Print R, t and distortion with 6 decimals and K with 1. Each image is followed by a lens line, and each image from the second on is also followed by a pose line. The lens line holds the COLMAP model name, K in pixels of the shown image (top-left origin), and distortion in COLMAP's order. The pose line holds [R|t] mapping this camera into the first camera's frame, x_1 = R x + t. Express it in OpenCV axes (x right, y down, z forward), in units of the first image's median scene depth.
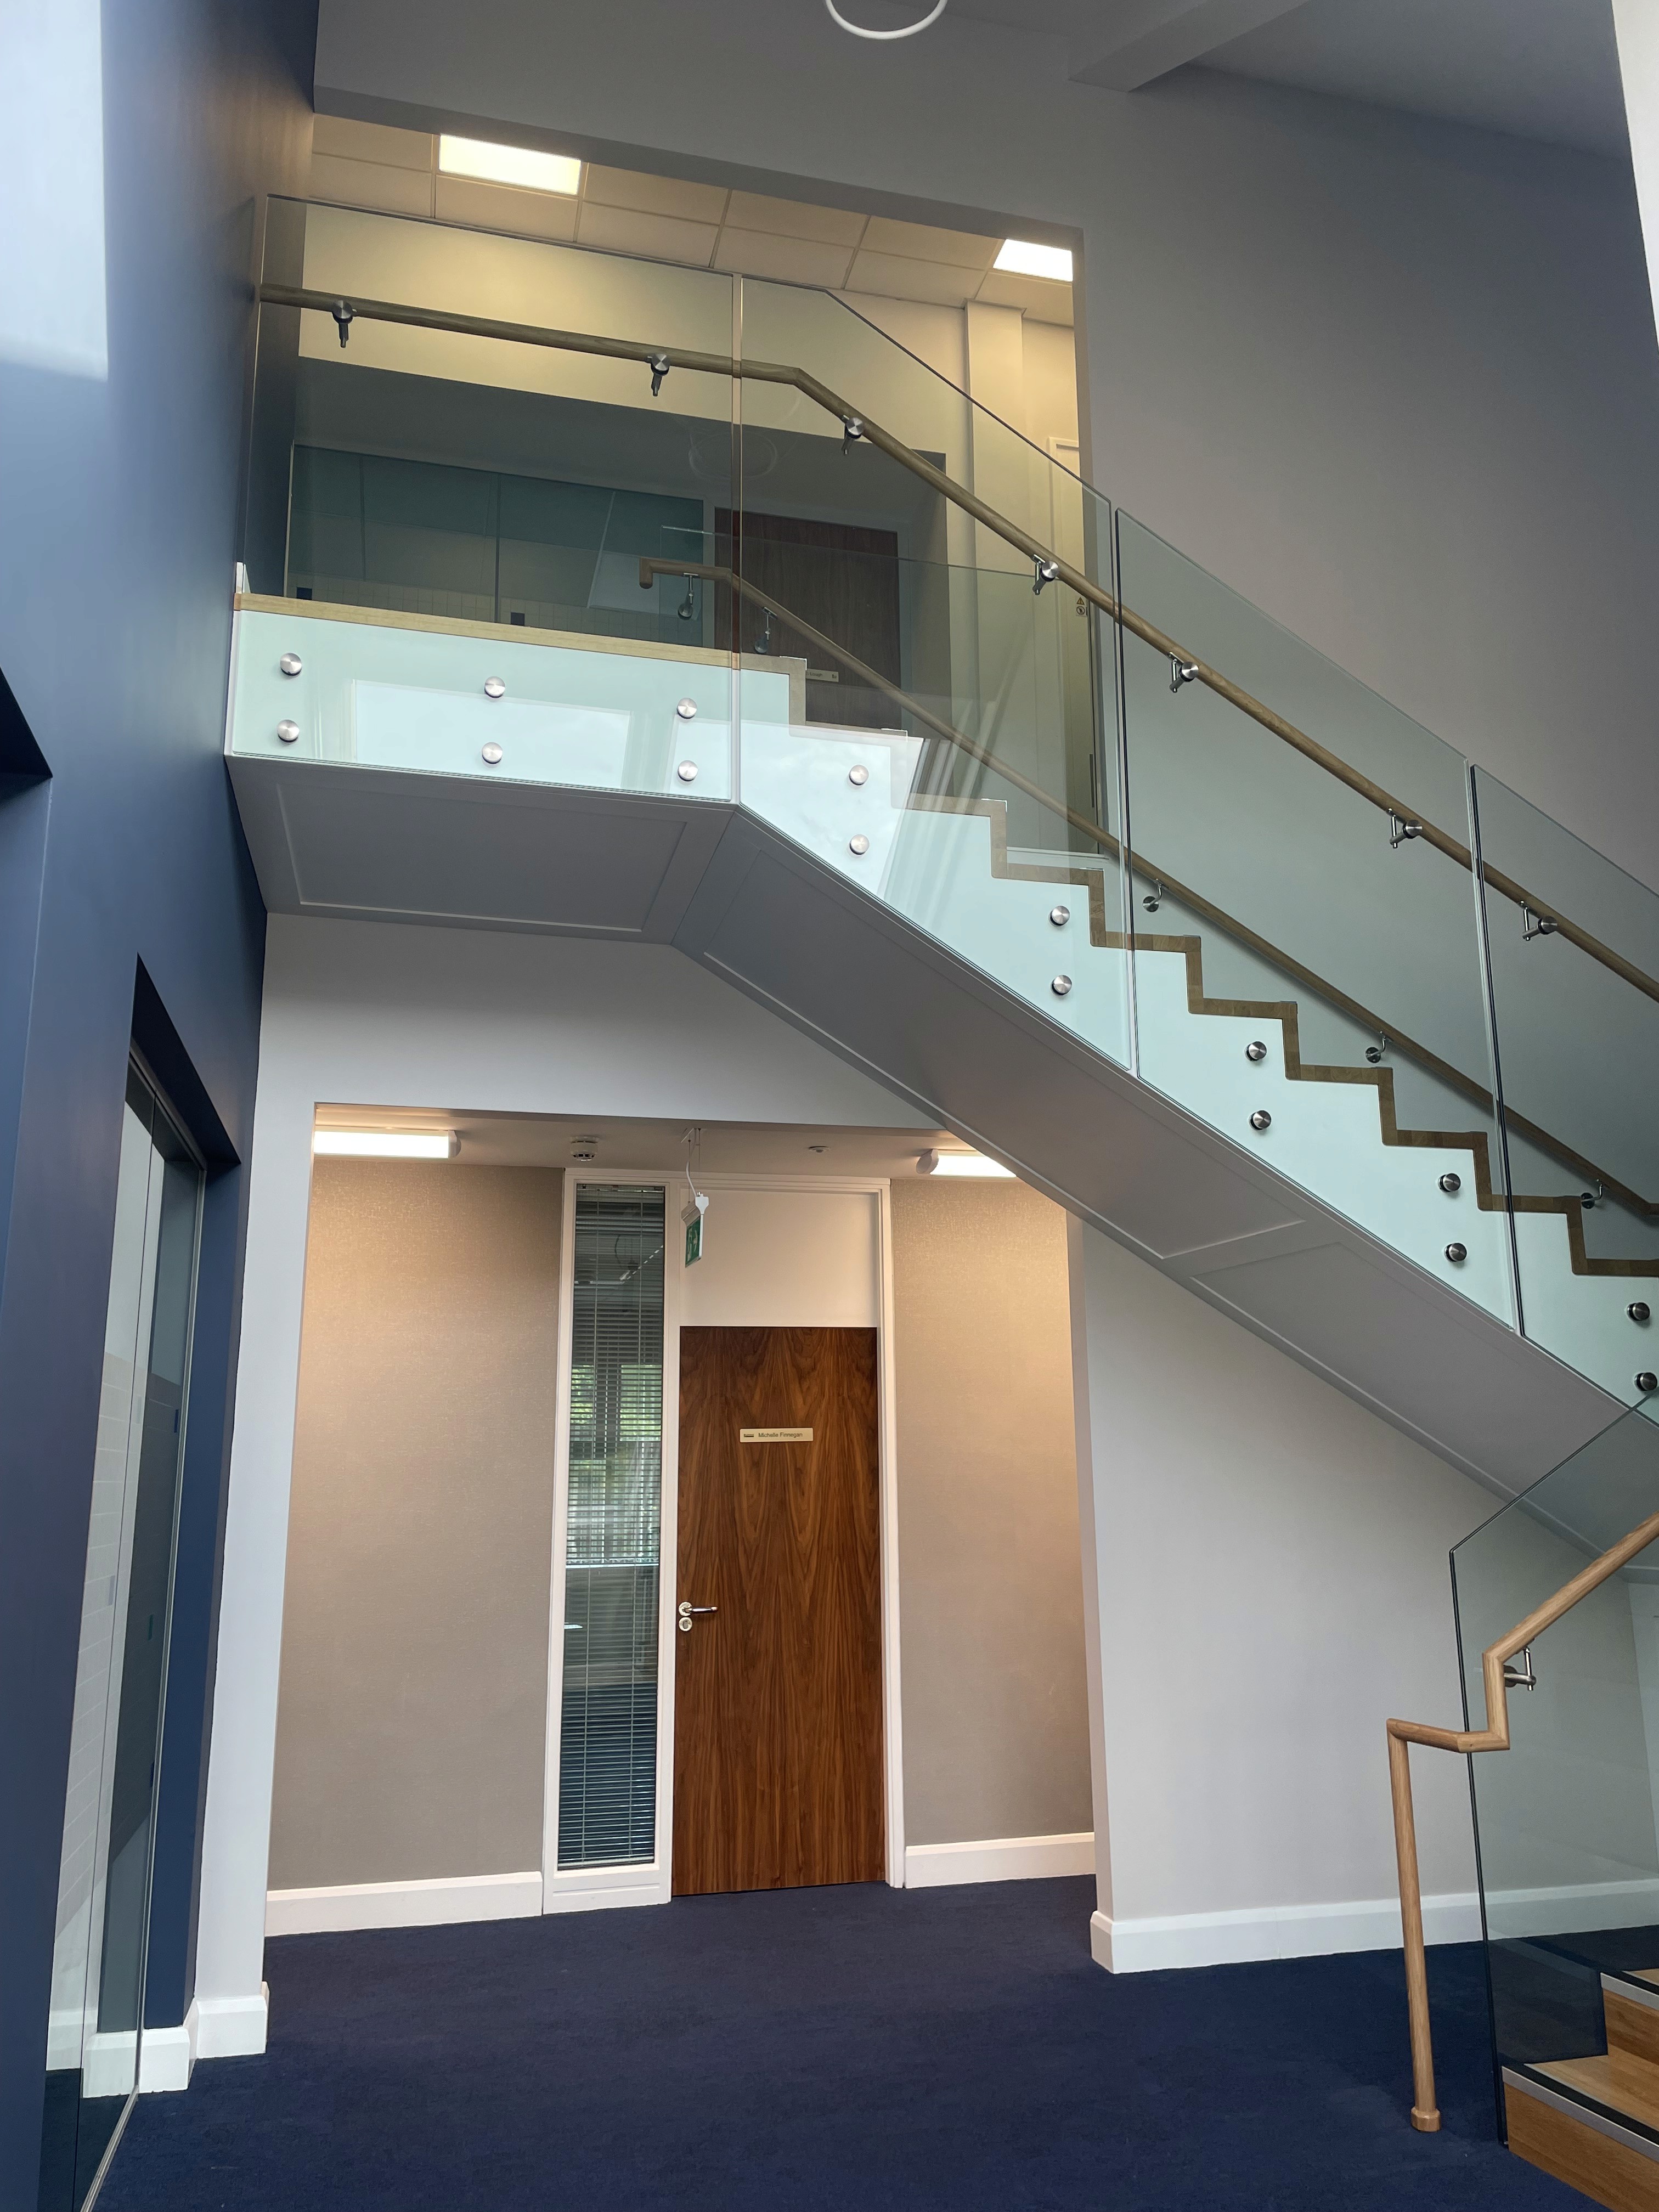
lens RADIAL K [[1673.4, 0, 838.9], [0, 1673.4, 1114.3], [0, 0, 1]] dist [0.089347, -0.110857]
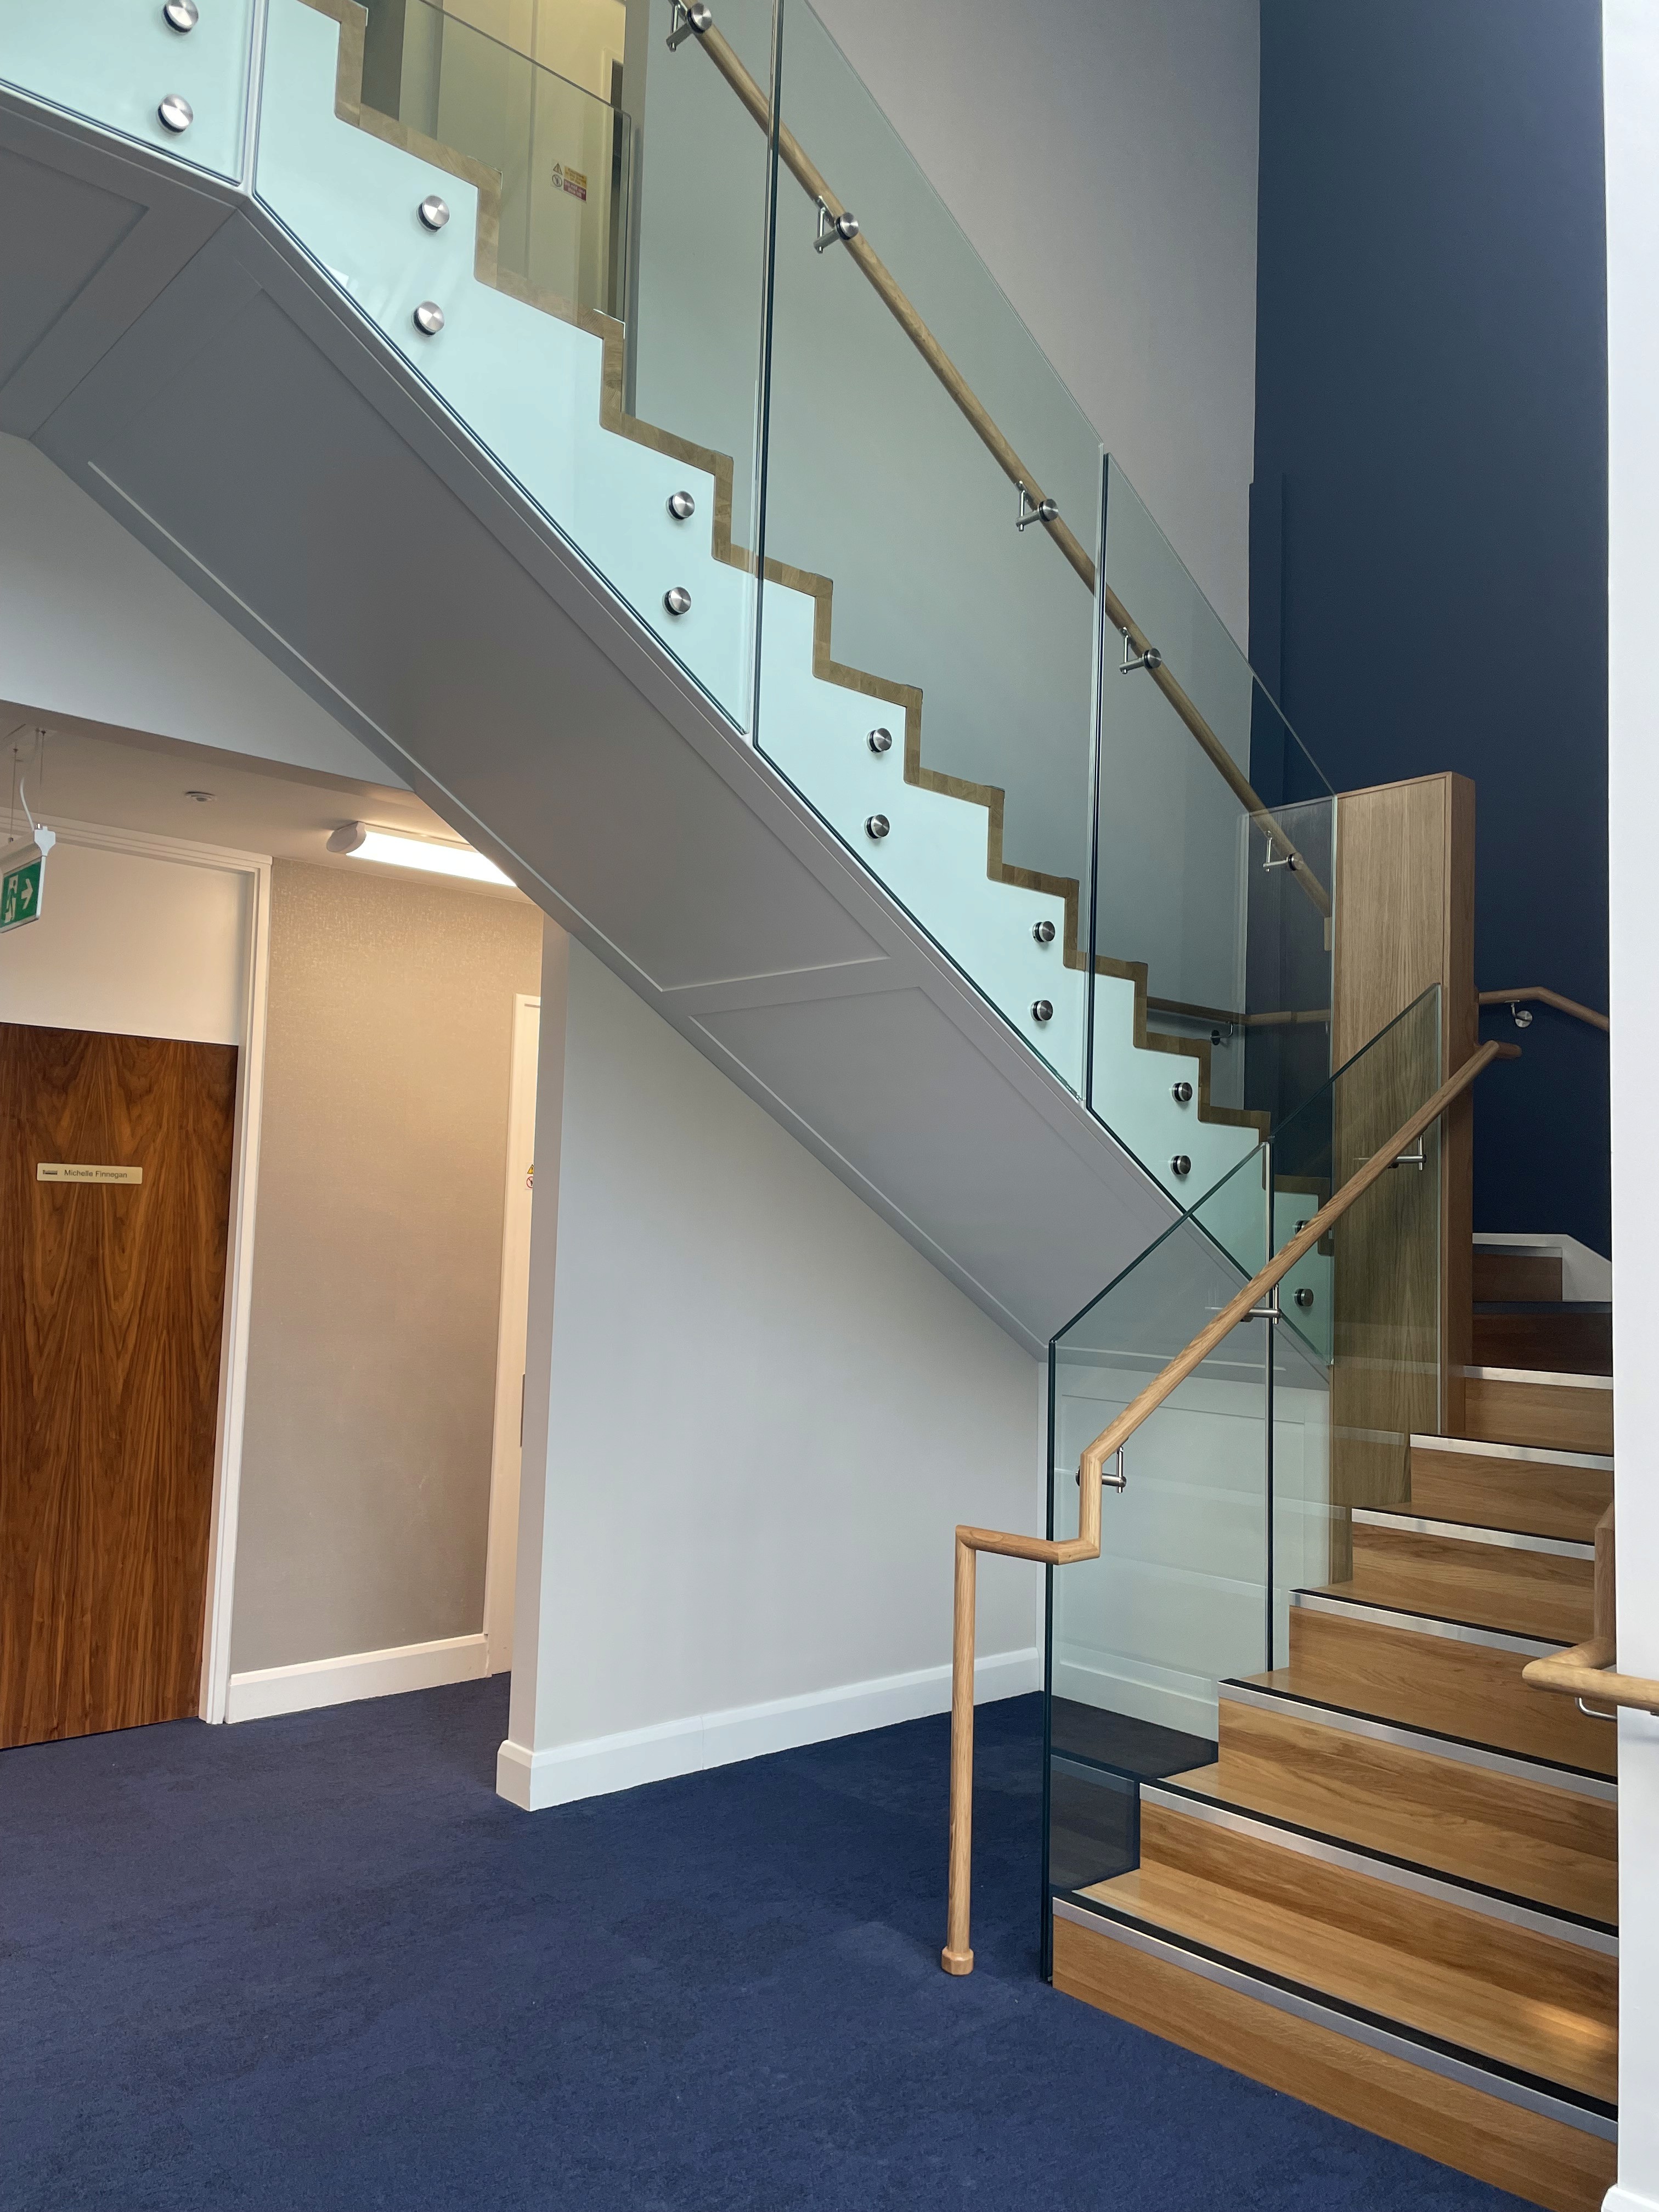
lens RADIAL K [[1673.4, 0, 840.1], [0, 1673.4, 1123.7], [0, 0, 1]] dist [0.089347, -0.110857]
pose [[0.887320, 0.070303, 0.455764, -0.110578], [-0.134215, 0.984897, 0.109377, 0.051687], [-0.441191, -0.158223, 0.883355, 0.232698]]
